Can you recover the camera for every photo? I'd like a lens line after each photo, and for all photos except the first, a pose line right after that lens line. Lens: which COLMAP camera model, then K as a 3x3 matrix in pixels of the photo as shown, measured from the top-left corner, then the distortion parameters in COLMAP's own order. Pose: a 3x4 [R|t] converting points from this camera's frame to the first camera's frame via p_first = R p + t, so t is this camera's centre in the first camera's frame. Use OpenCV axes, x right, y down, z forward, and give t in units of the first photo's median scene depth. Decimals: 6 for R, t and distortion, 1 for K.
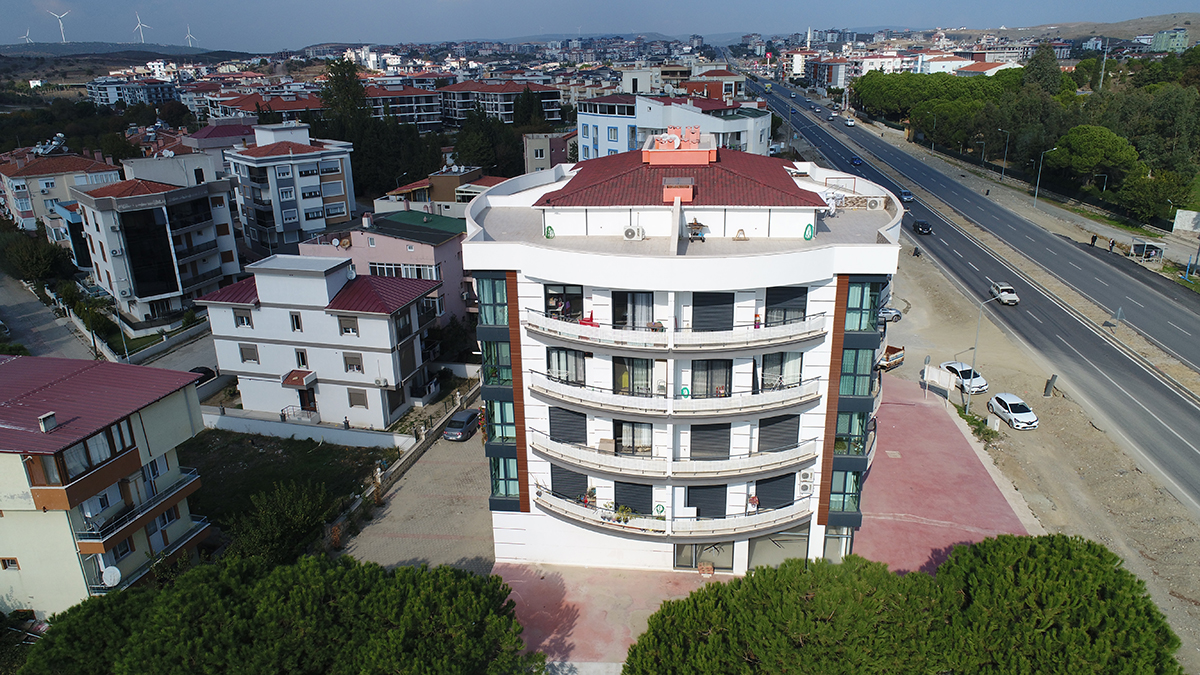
lens RADIAL K [[806.4, 0, 594.8], [0, 806.4, 337.3], [0, 0, 1]] dist [0.003835, -0.001620]
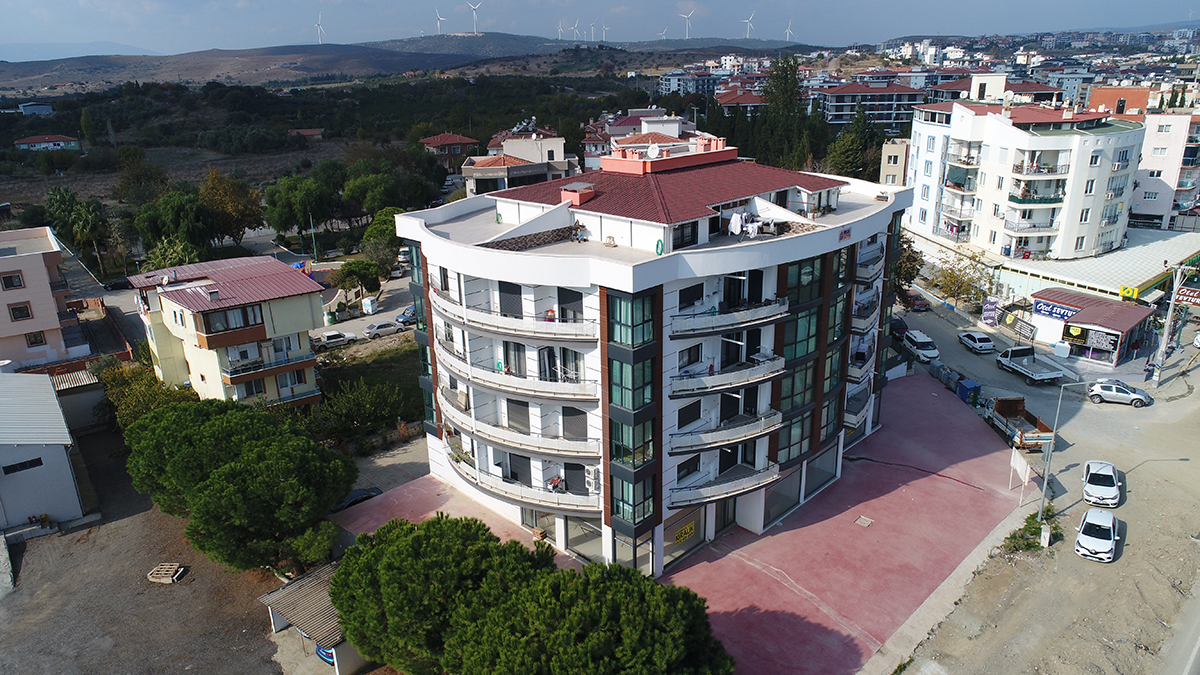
lens RADIAL K [[808.0, 0, 597.4], [0, 808.0, 333.2], [0, 0, 1]] dist [0.008053, -0.001031]
pose [[0.786911, 0.201024, -0.583404, 0.345909], [-0.199521, 0.977551, 0.067716, -0.032680], [0.583920, 0.063115, 0.809354, 0.055880]]
